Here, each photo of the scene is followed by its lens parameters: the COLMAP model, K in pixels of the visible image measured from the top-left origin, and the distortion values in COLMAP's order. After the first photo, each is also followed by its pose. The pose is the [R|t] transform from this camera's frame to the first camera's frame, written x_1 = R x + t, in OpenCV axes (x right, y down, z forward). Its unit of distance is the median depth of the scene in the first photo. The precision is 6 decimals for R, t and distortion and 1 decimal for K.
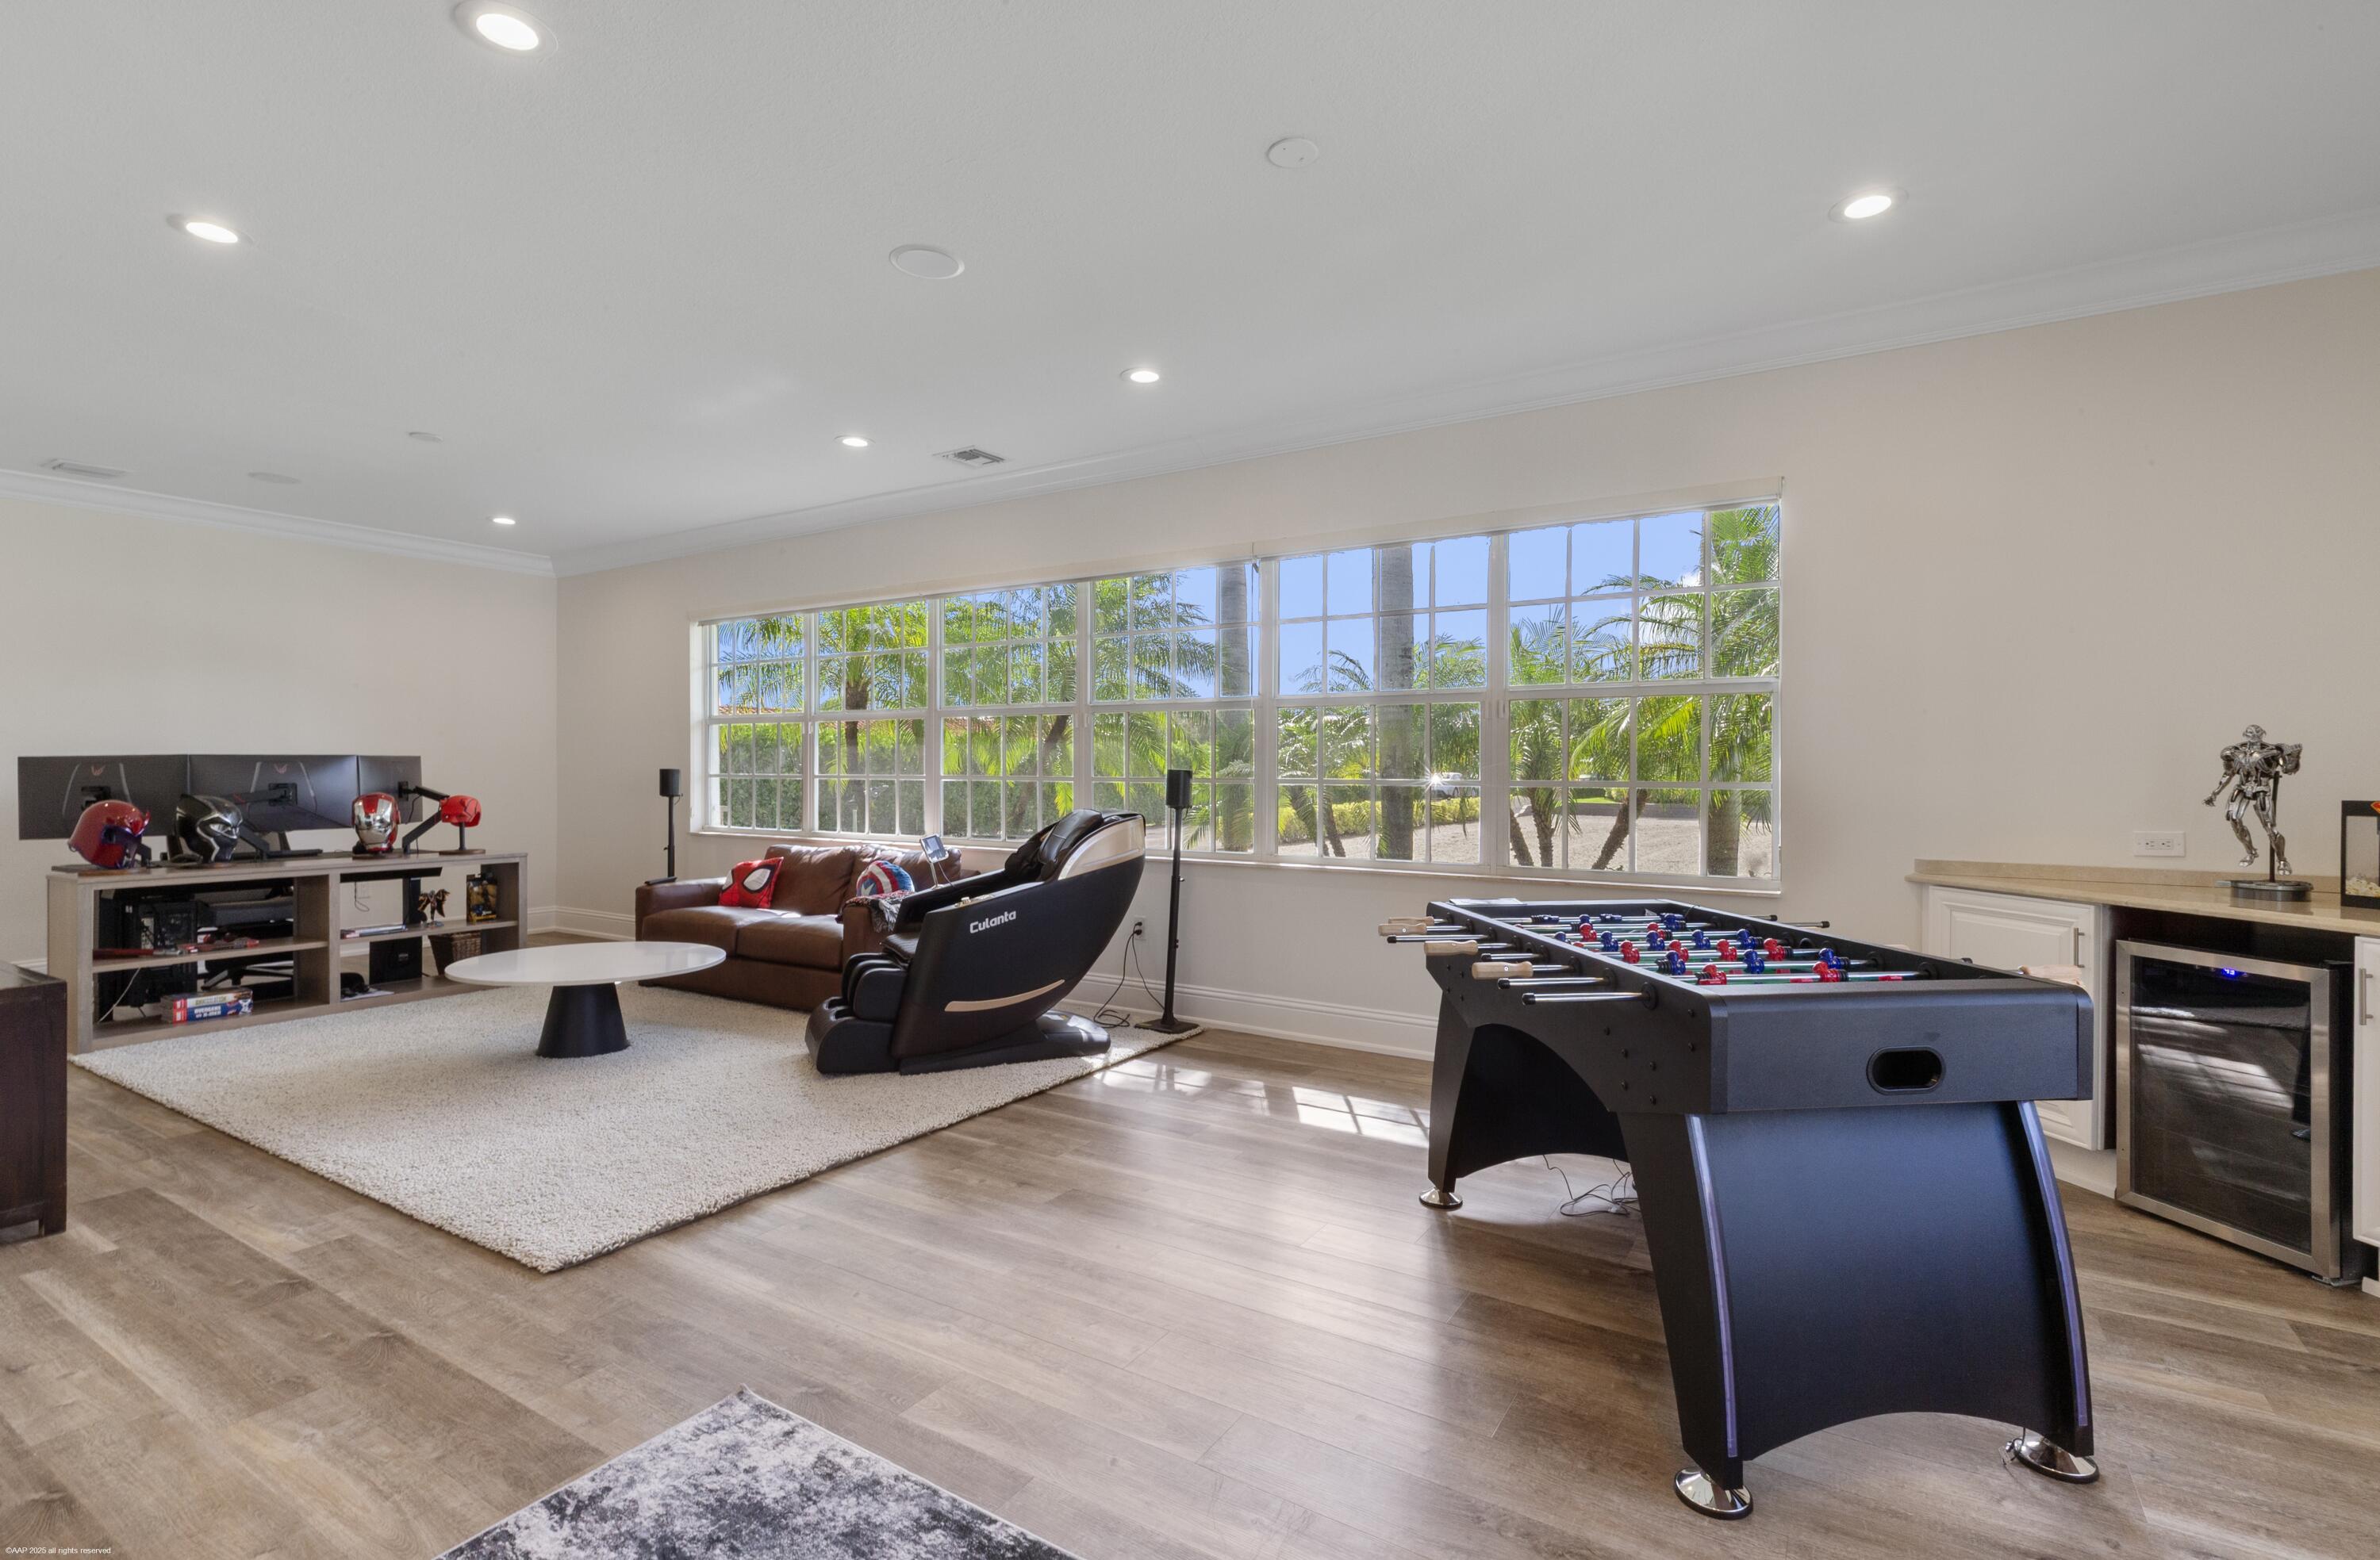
lens RADIAL K [[1106.8, 0, 1190.0], [0, 1106.8, 780.0], [0, 0, 1]] dist [-0.000372, -0.000079]
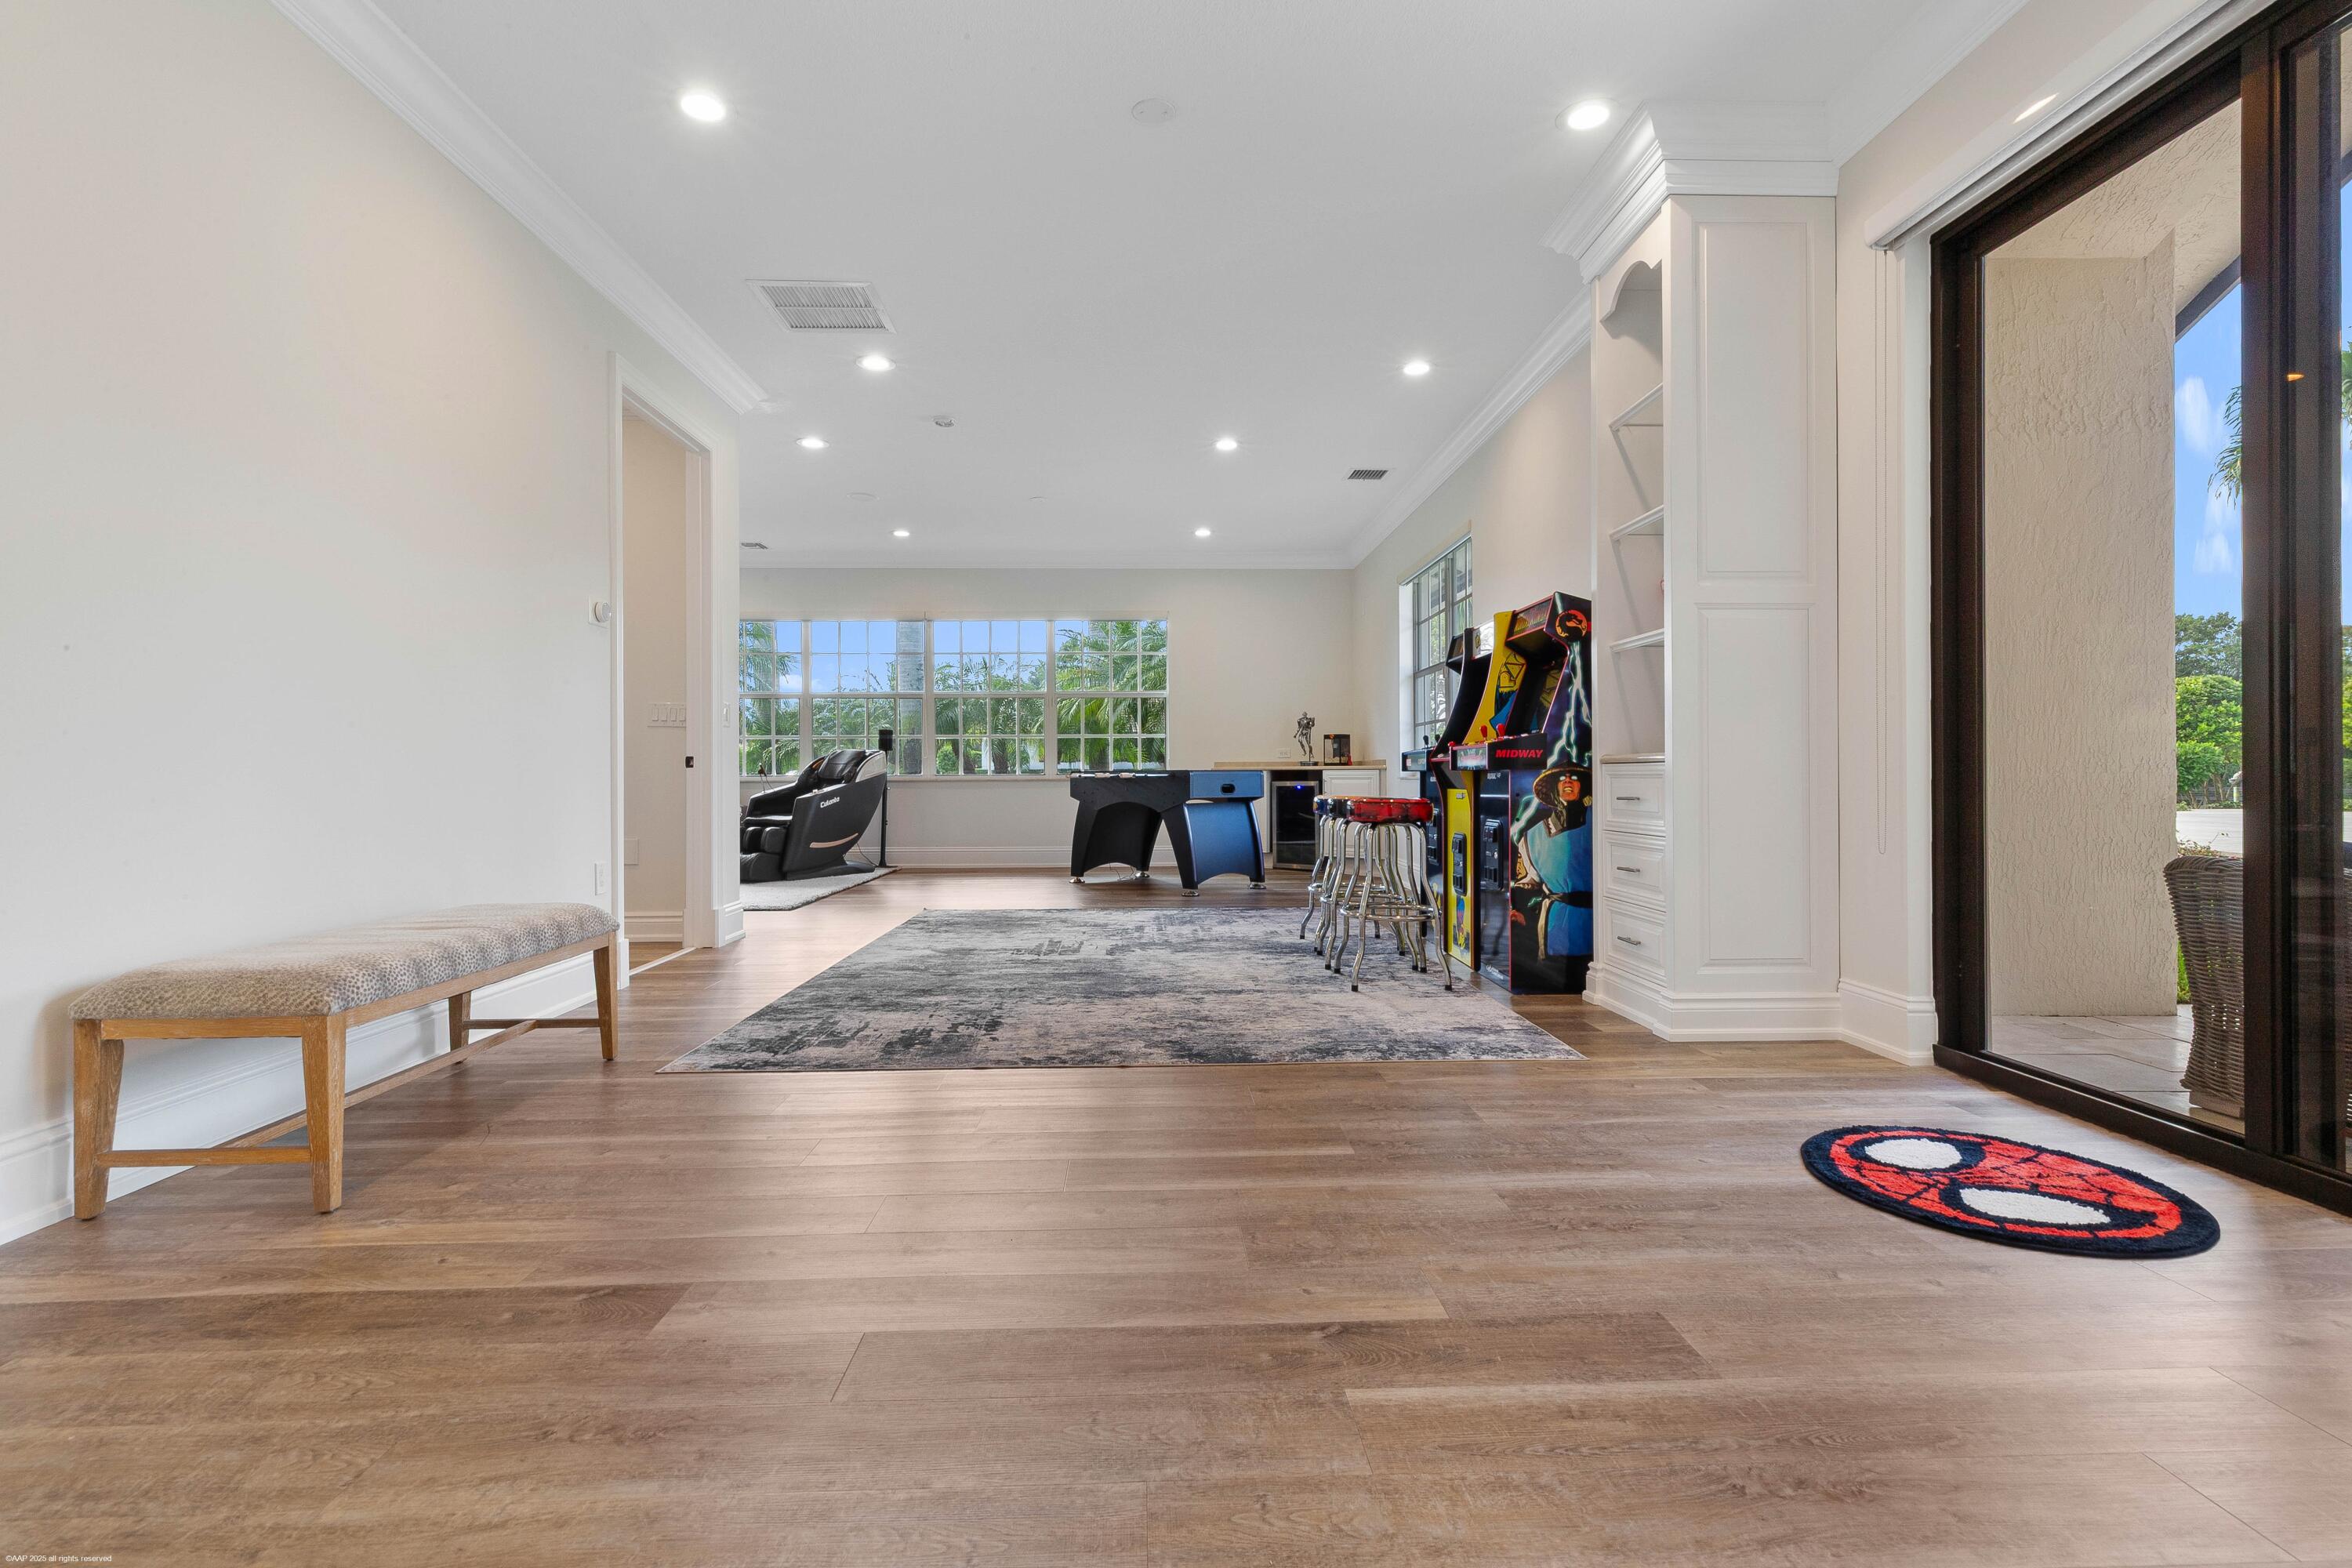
lens RADIAL K [[1056.6, 0, 1176.0], [0, 1056.6, 784.0], [0, 0, 1]] dist [0.001796, 0.000262]
pose [[0.834759, -0.009438, 0.550534, -0.983262], [0.012456, 0.999921, -0.001744, 0.150152], [-0.550474, 0.008313, 0.834811, -1.277156]]
